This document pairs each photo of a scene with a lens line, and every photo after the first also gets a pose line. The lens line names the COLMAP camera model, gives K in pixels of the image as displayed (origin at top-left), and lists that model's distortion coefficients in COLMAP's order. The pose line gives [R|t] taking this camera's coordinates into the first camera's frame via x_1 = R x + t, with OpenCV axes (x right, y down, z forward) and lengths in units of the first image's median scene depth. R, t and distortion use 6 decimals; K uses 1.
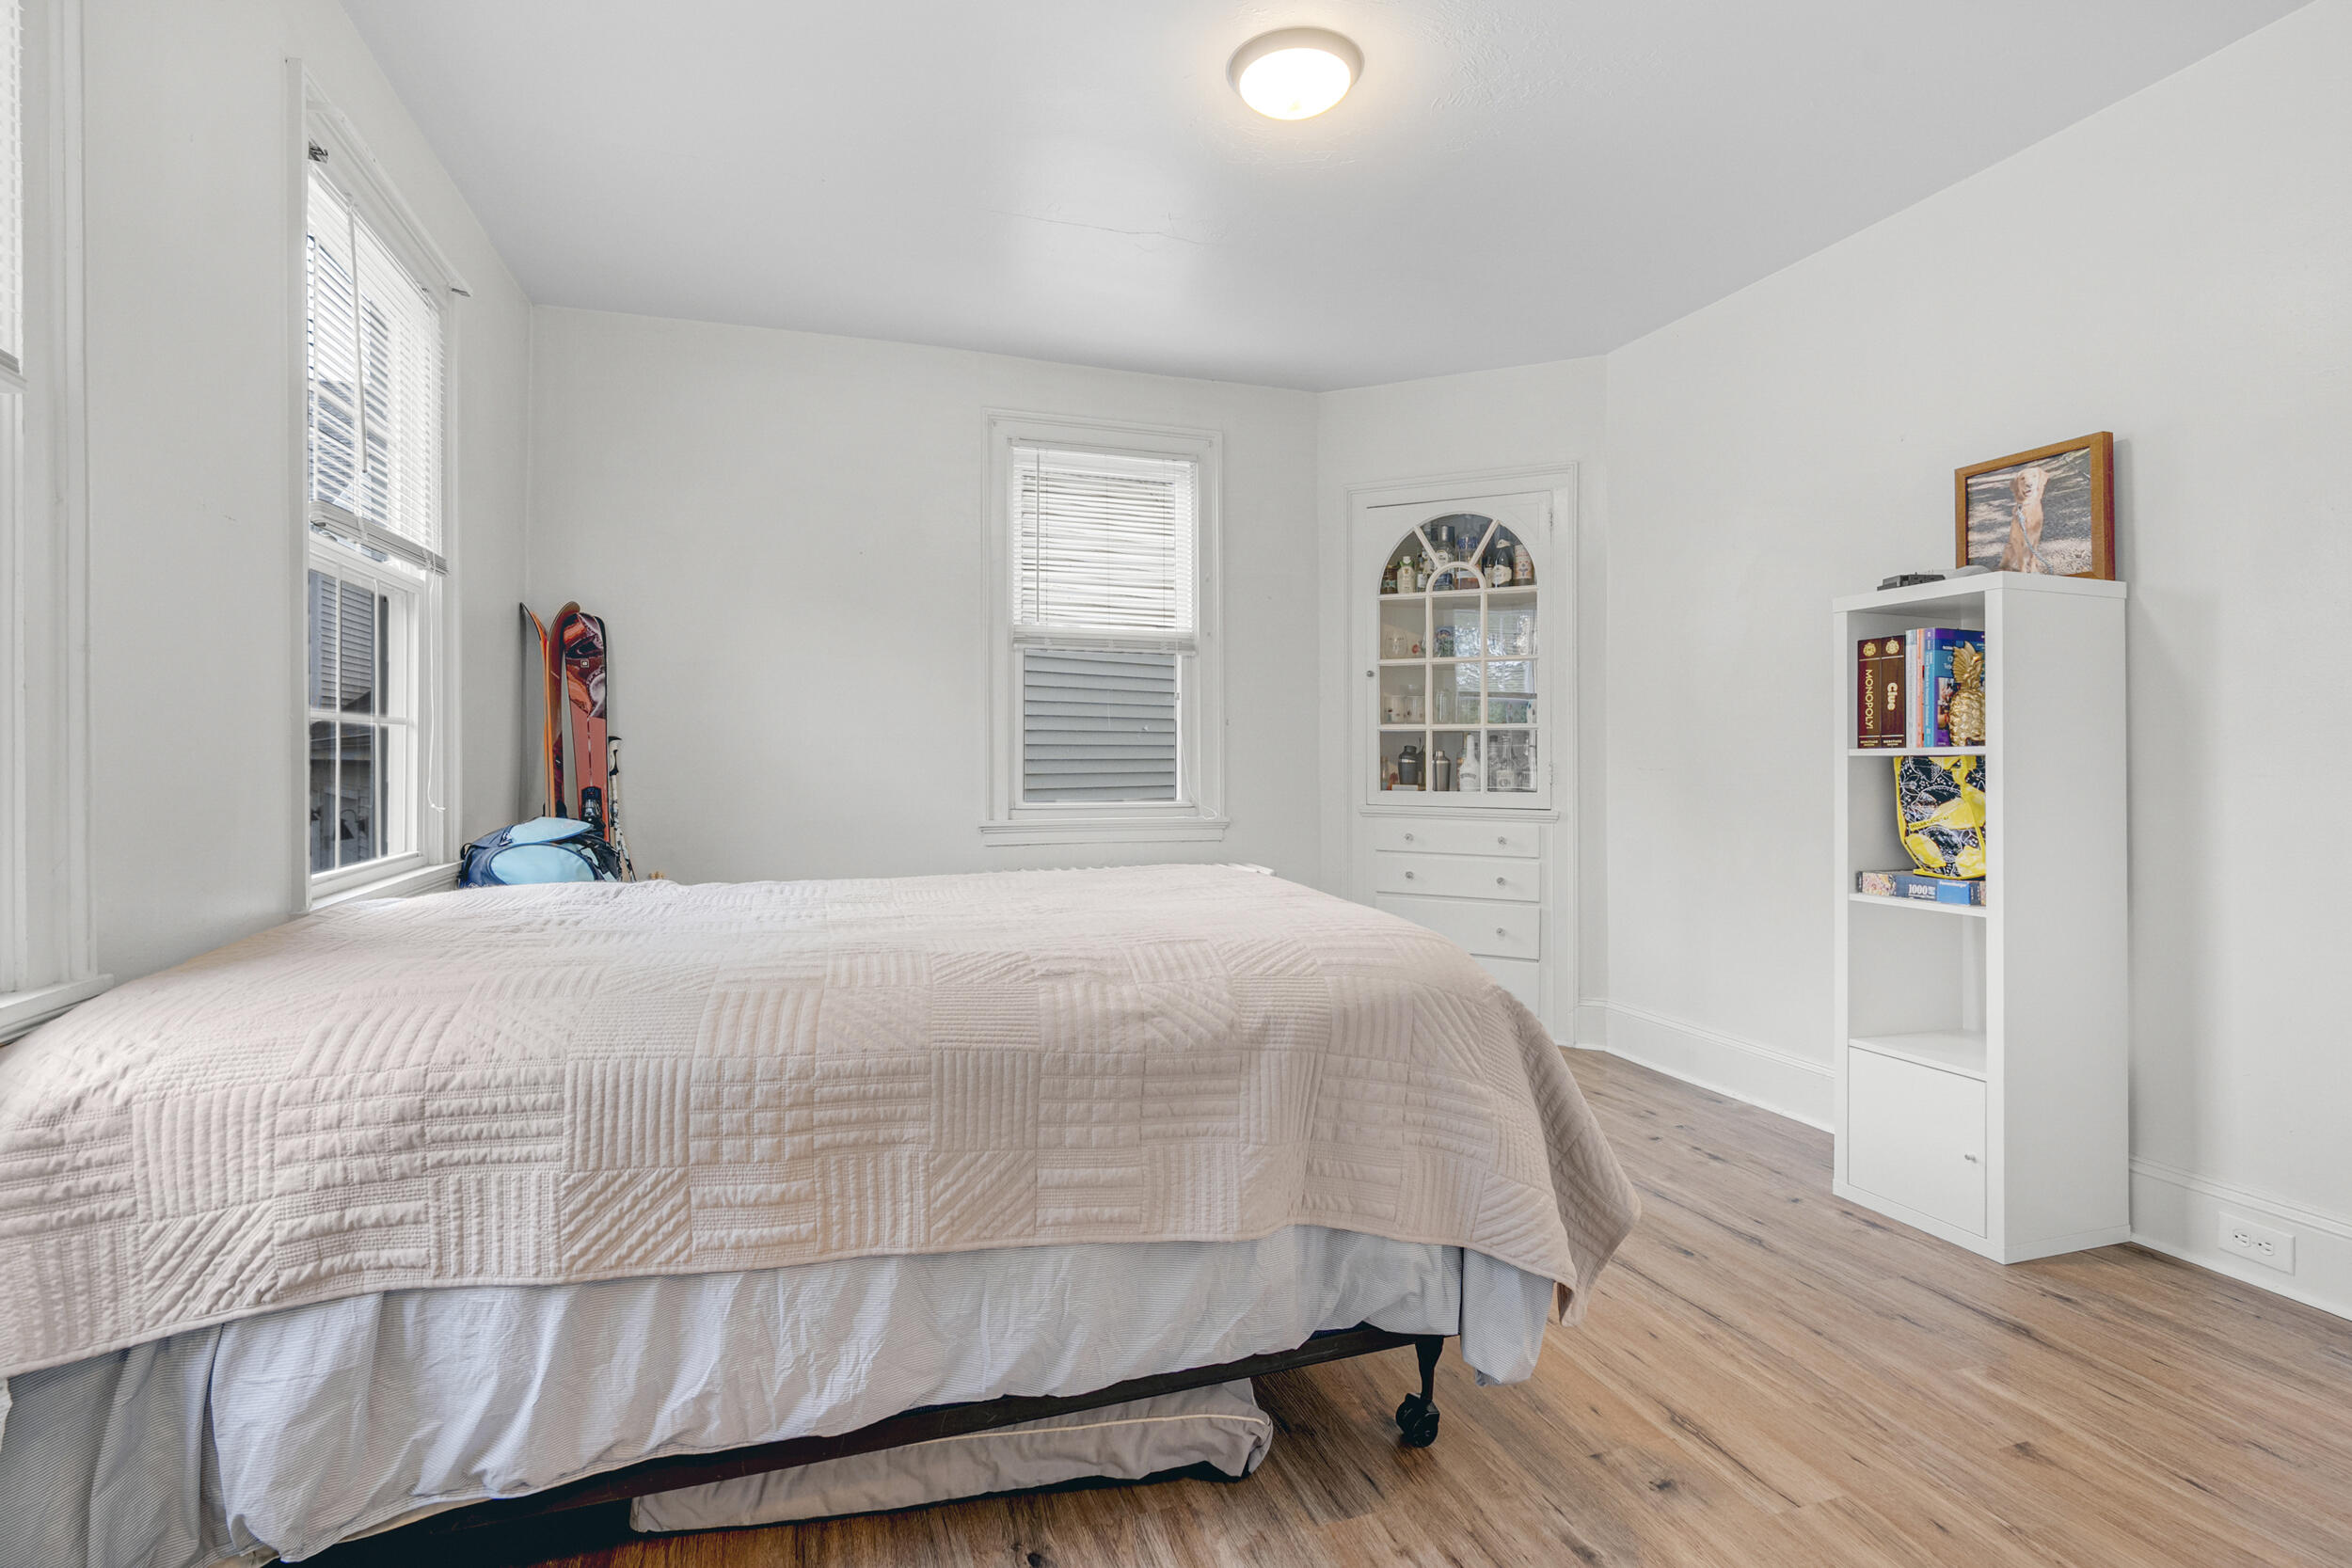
lens RADIAL K [[1102.7, 0, 1191.0], [0, 1102.7, 780.9], [0, 0, 1]] dist [-0.001118, 0.000824]
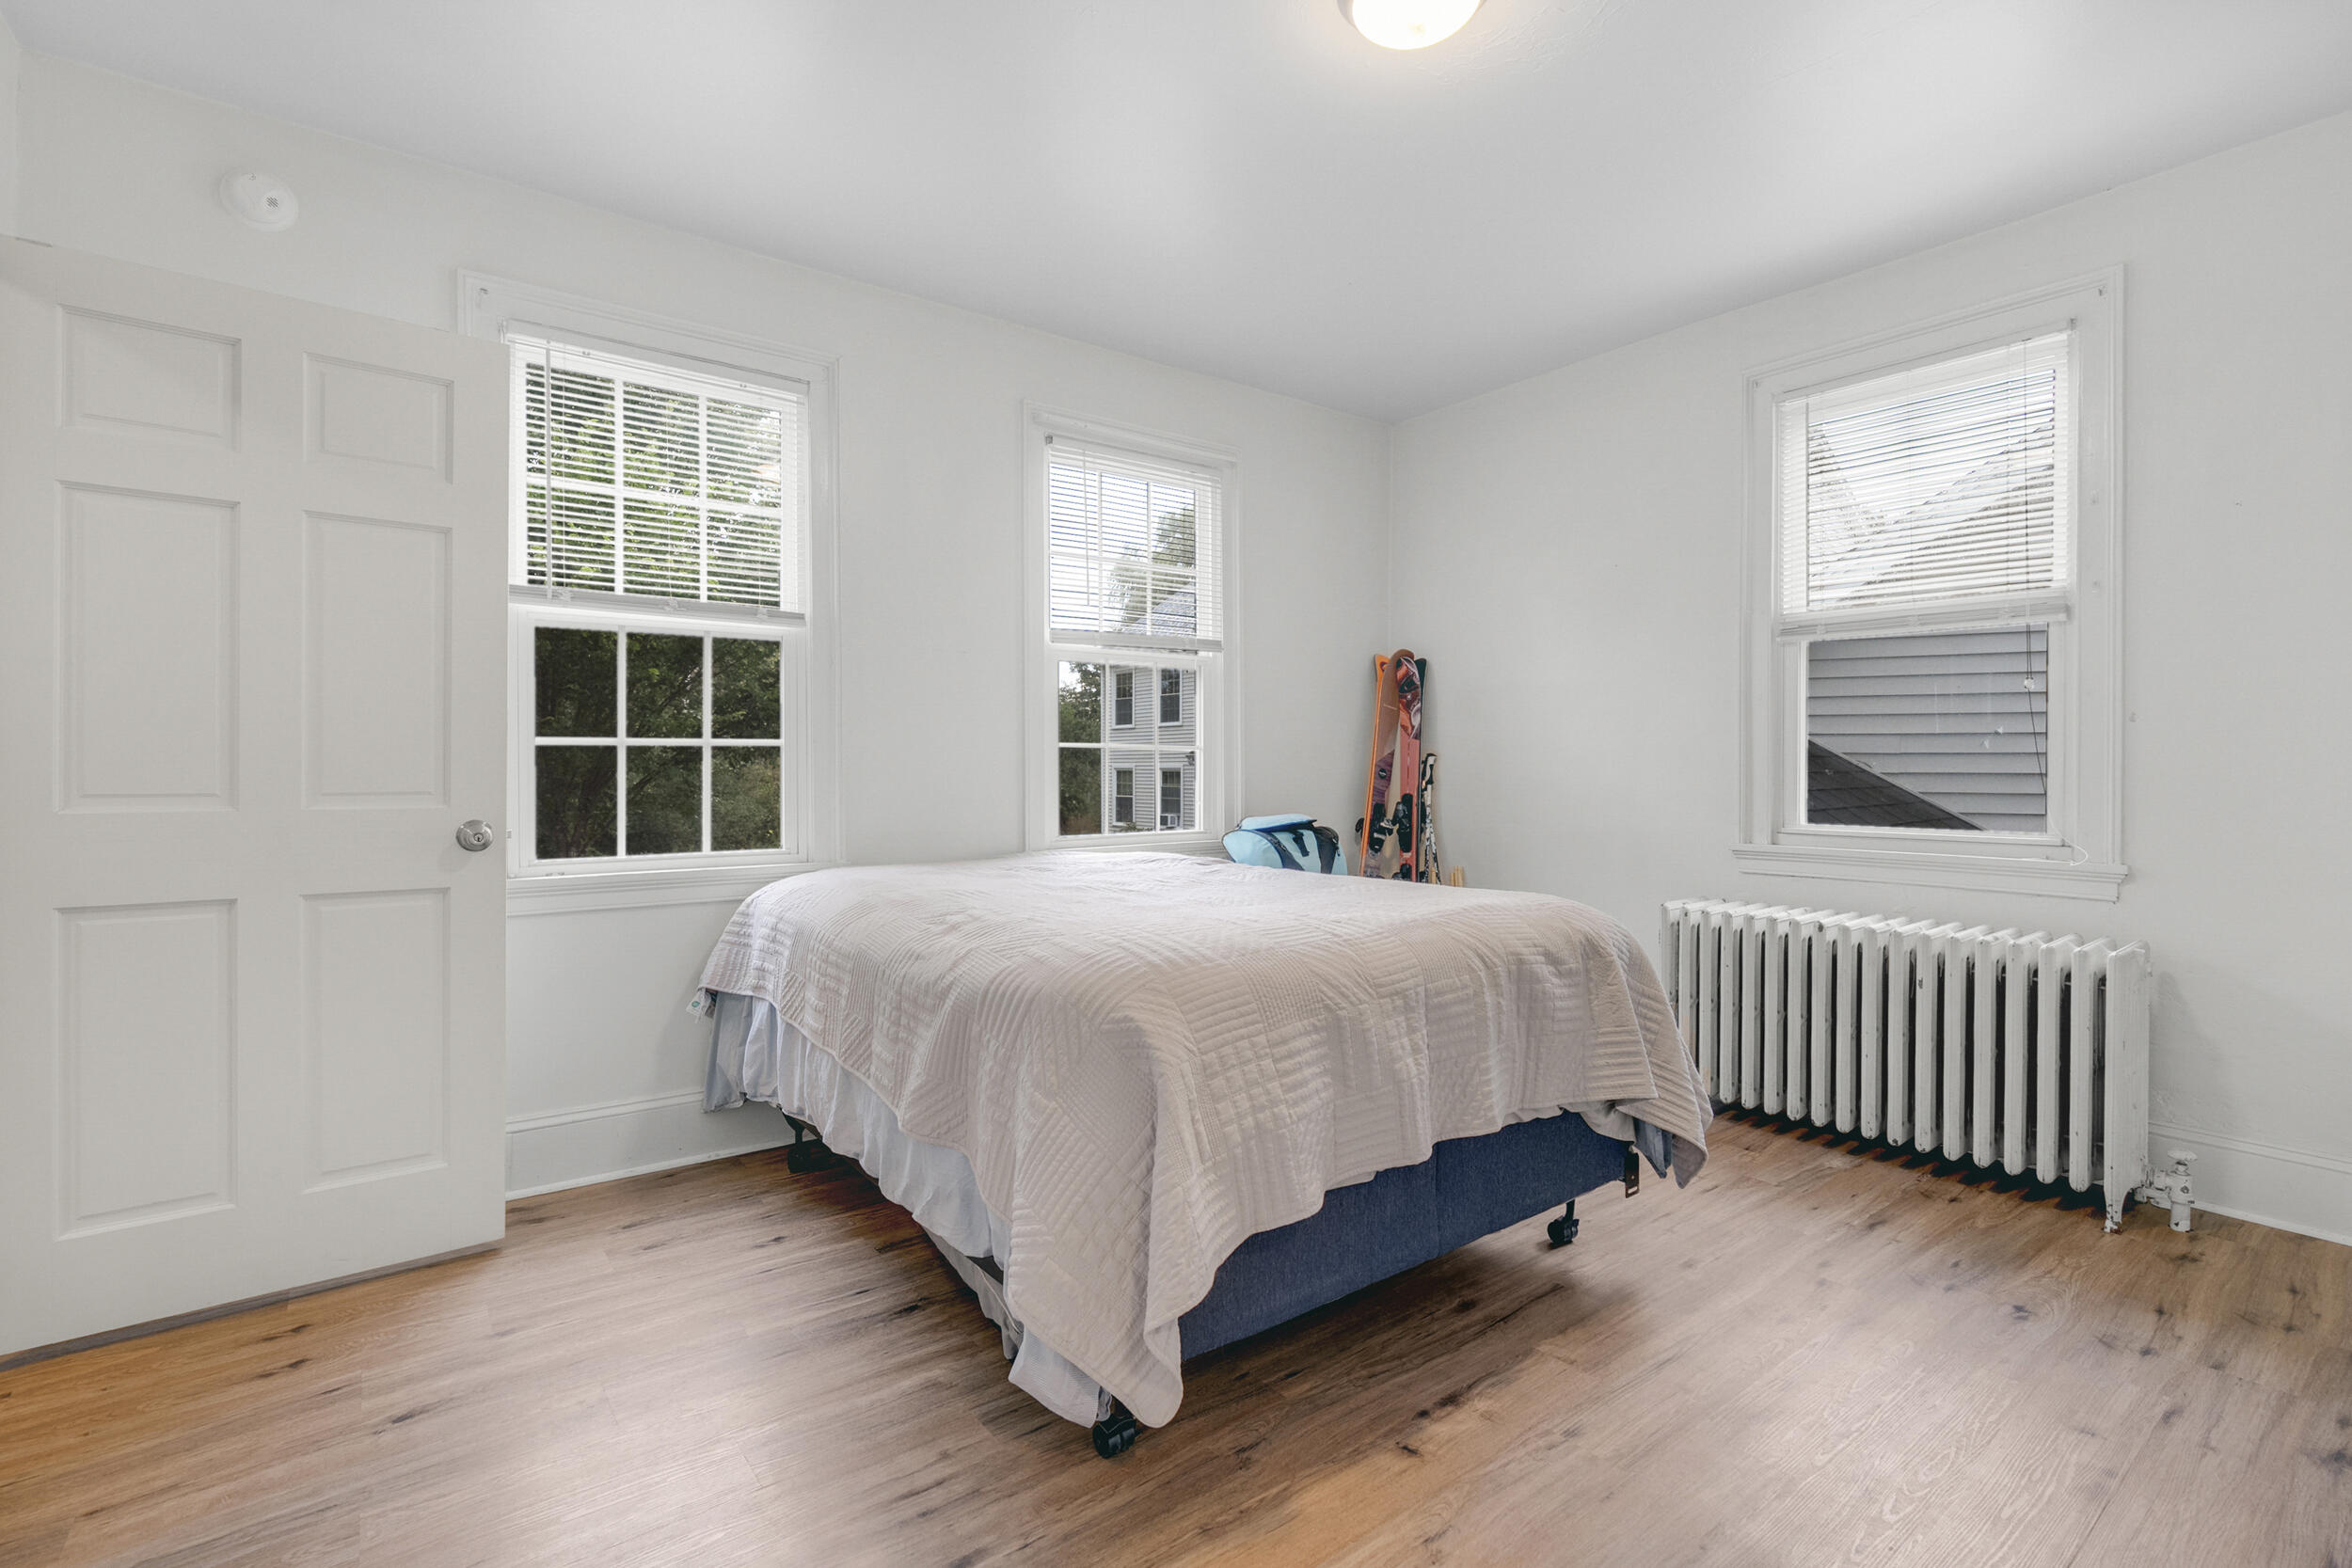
lens RADIAL K [[1102.7, 0, 1191.0], [0, 1102.7, 780.9], [0, 0, 1]] dist [-0.001118, 0.000824]
pose [[0.333041, 0.011905, -0.942837, 0.549412], [-0.020205, 0.999781, 0.005487, -0.010998], [0.942696, 0.017223, 0.333209, 0.337395]]
